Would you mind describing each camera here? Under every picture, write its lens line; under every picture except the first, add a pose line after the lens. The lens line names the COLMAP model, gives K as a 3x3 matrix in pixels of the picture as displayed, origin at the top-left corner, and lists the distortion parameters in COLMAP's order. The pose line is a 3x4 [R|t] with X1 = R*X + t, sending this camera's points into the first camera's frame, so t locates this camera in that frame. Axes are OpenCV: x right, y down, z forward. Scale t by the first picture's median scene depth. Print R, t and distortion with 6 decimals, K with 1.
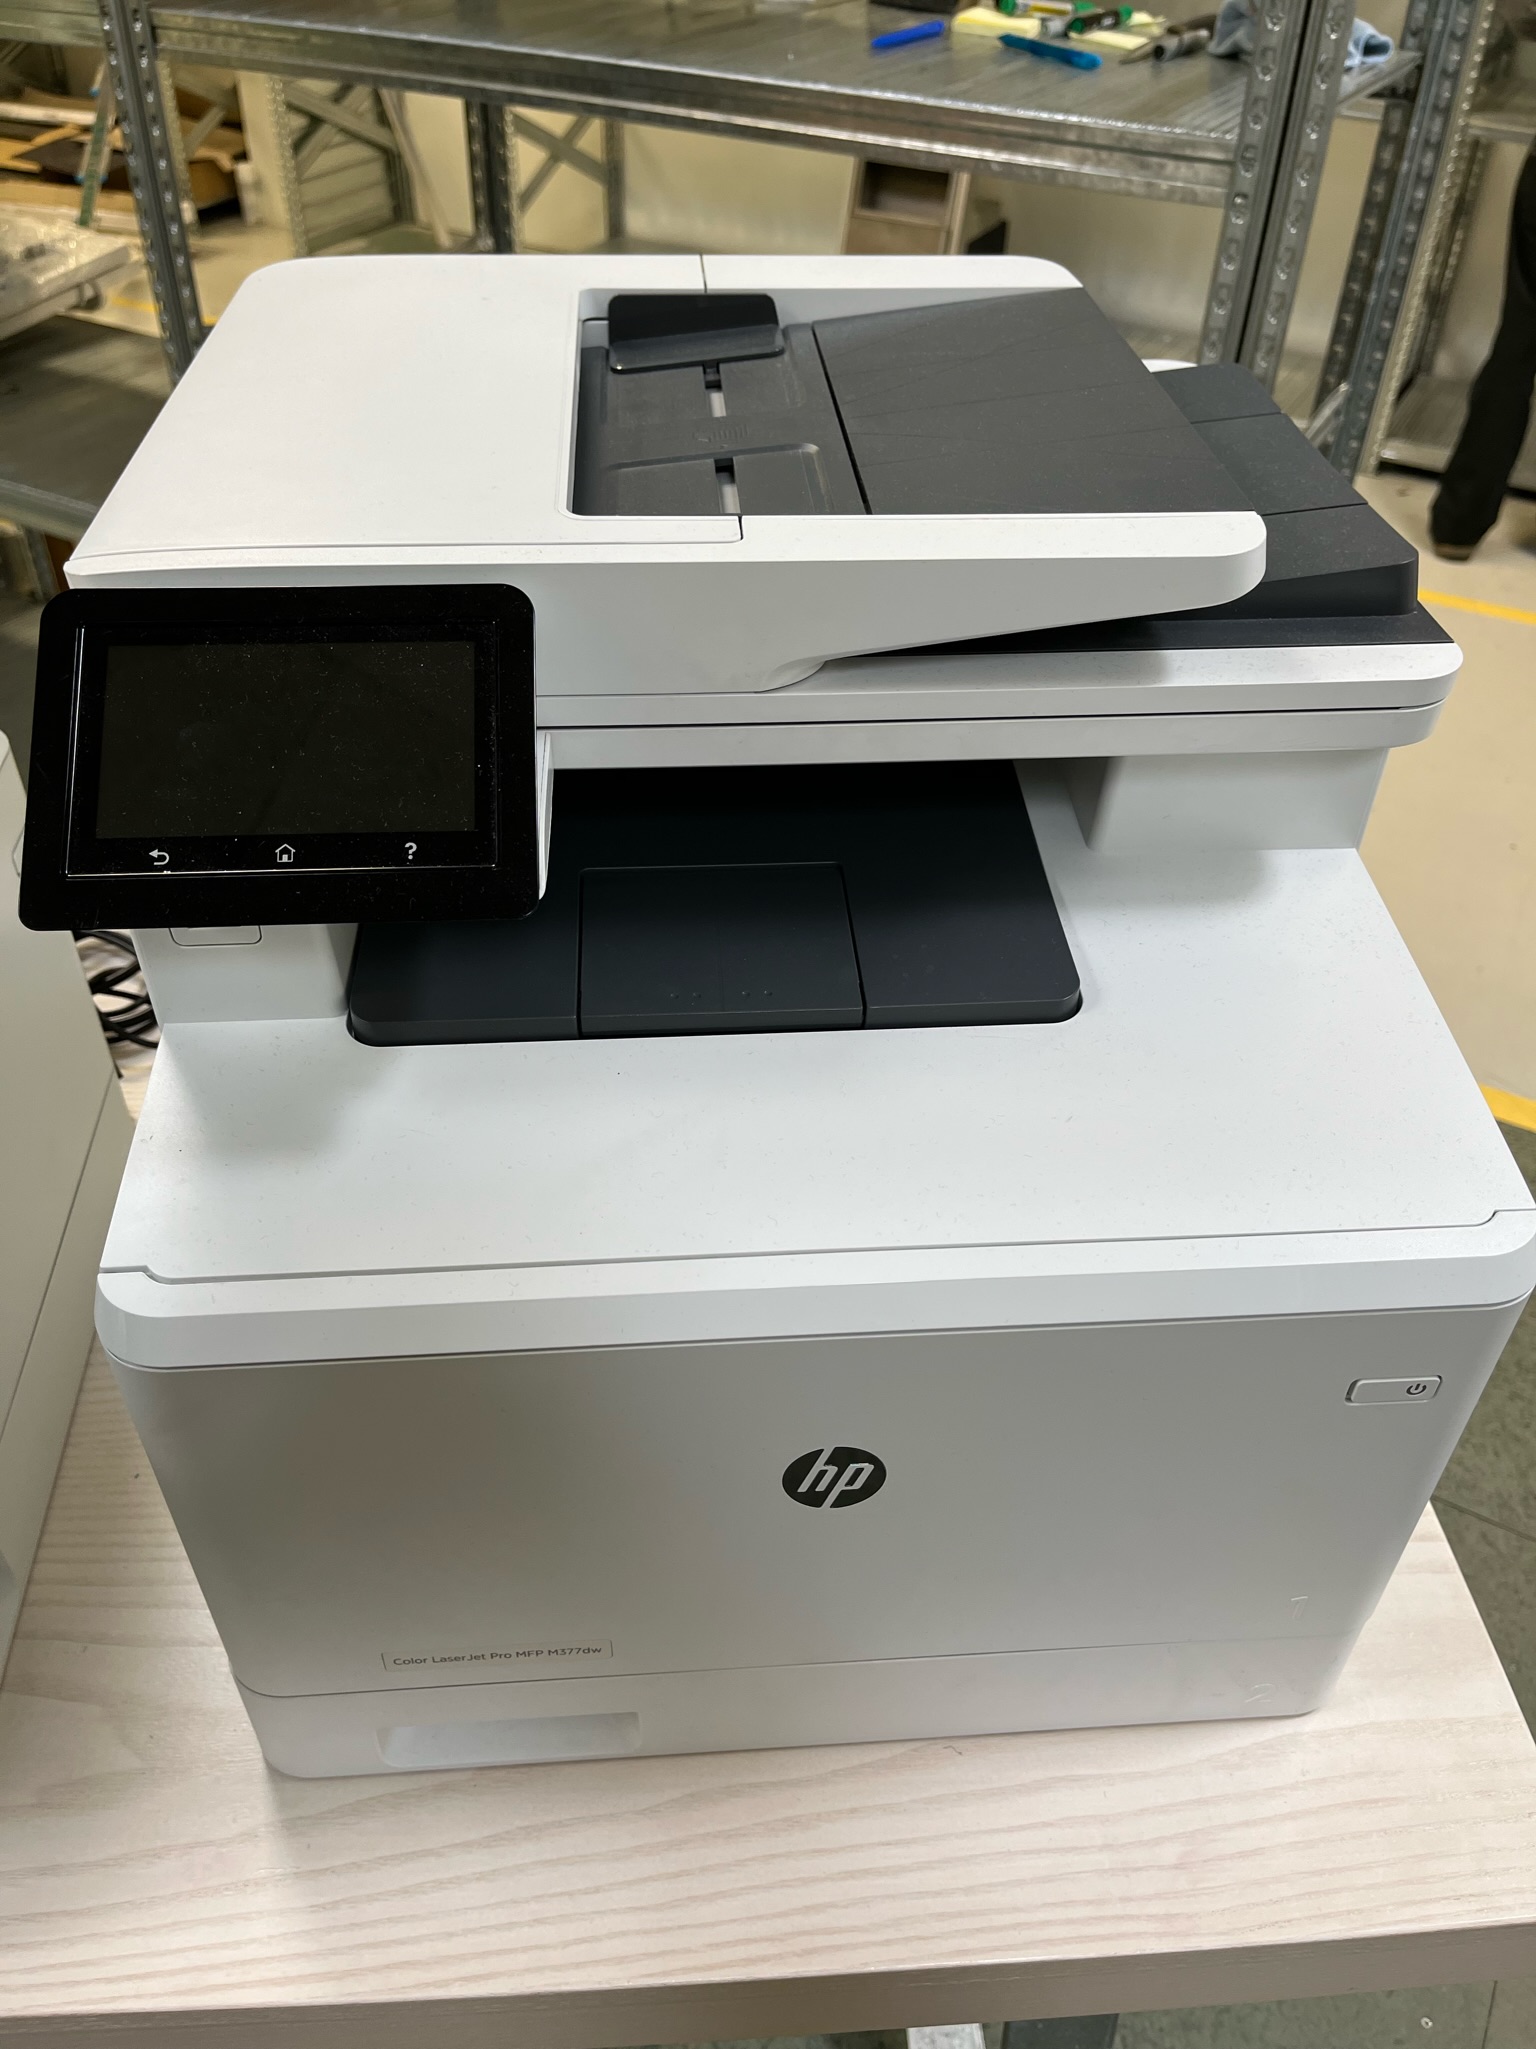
lens RADIAL K [[1581.7, 0, 768.0], [0, 1581.7, 1024.5], [0, 0, 1]] dist [0.071397, -0.114646]
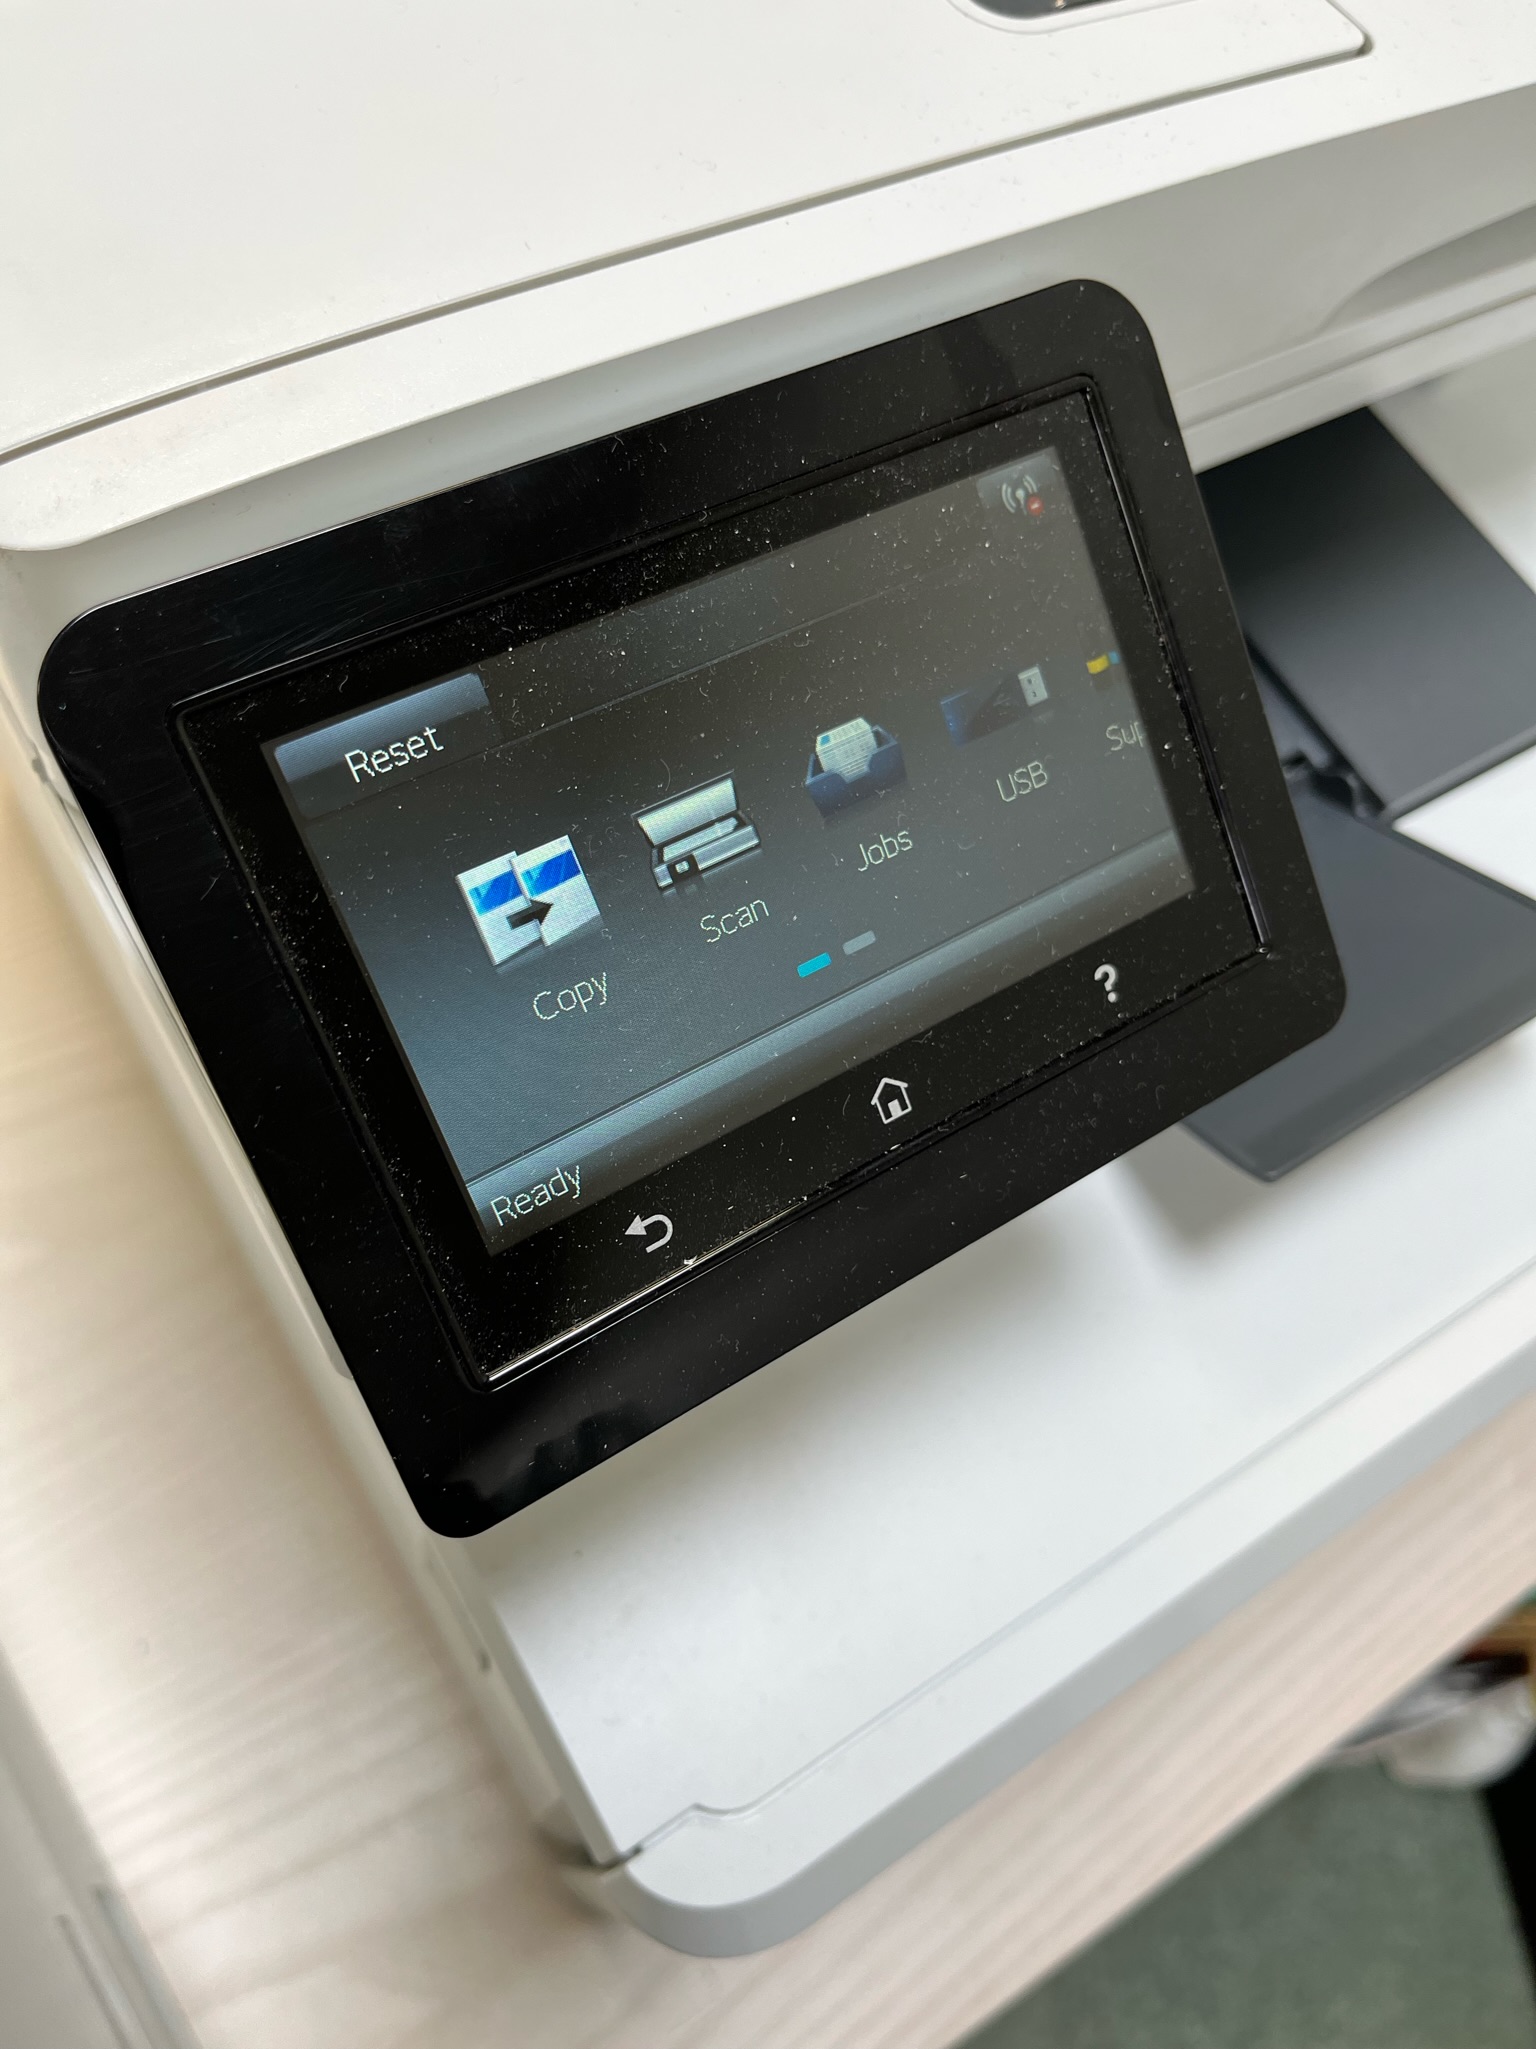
lens RADIAL K [[1574.1, 0, 768.0], [0, 1574.1, 1024.5], [0, 0, 1]] dist [-0.002325, -0.075420]
pose [[0.878850, -0.362265, 0.310462, -0.454709], [0.206702, 0.875601, 0.436576, -0.315915], [-0.429997, -0.319511, 0.844402, 0.656747]]
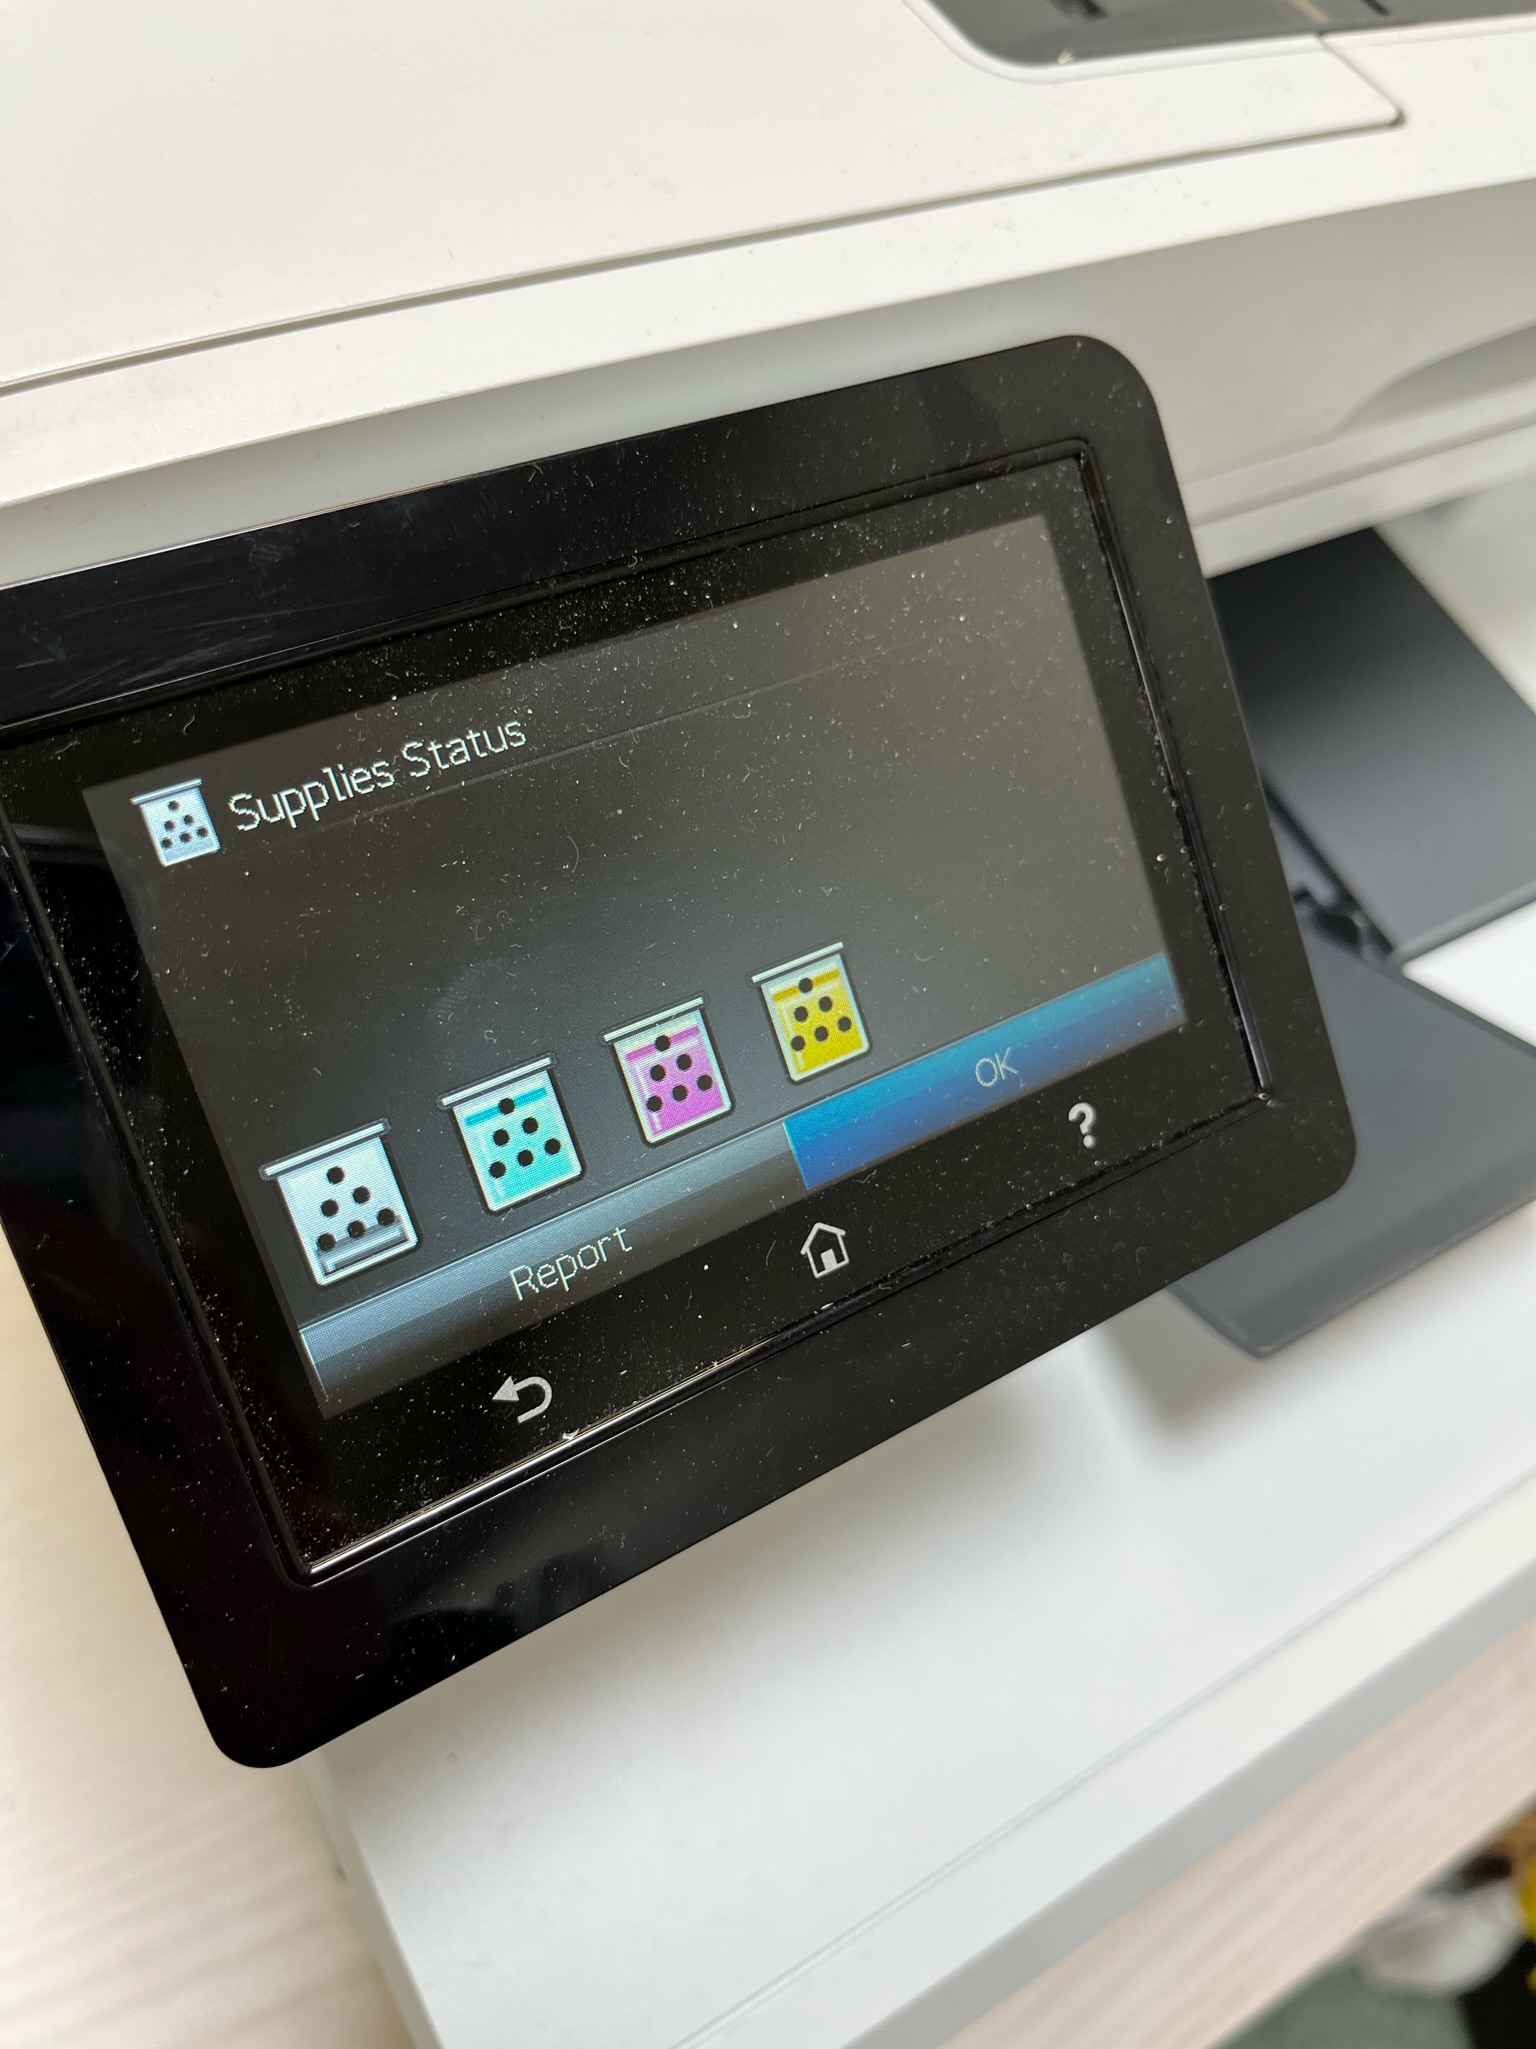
lens RADIAL K [[1574.1, 0, 768.0], [0, 1574.1, 1024.5], [0, 0, 1]] dist [-0.002325, -0.075420]
pose [[0.892553, -0.292463, 0.343240, -0.421479], [0.160569, 0.917397, 0.364143, -0.286840], [-0.421386, -0.269904, 0.865786, 0.701315]]
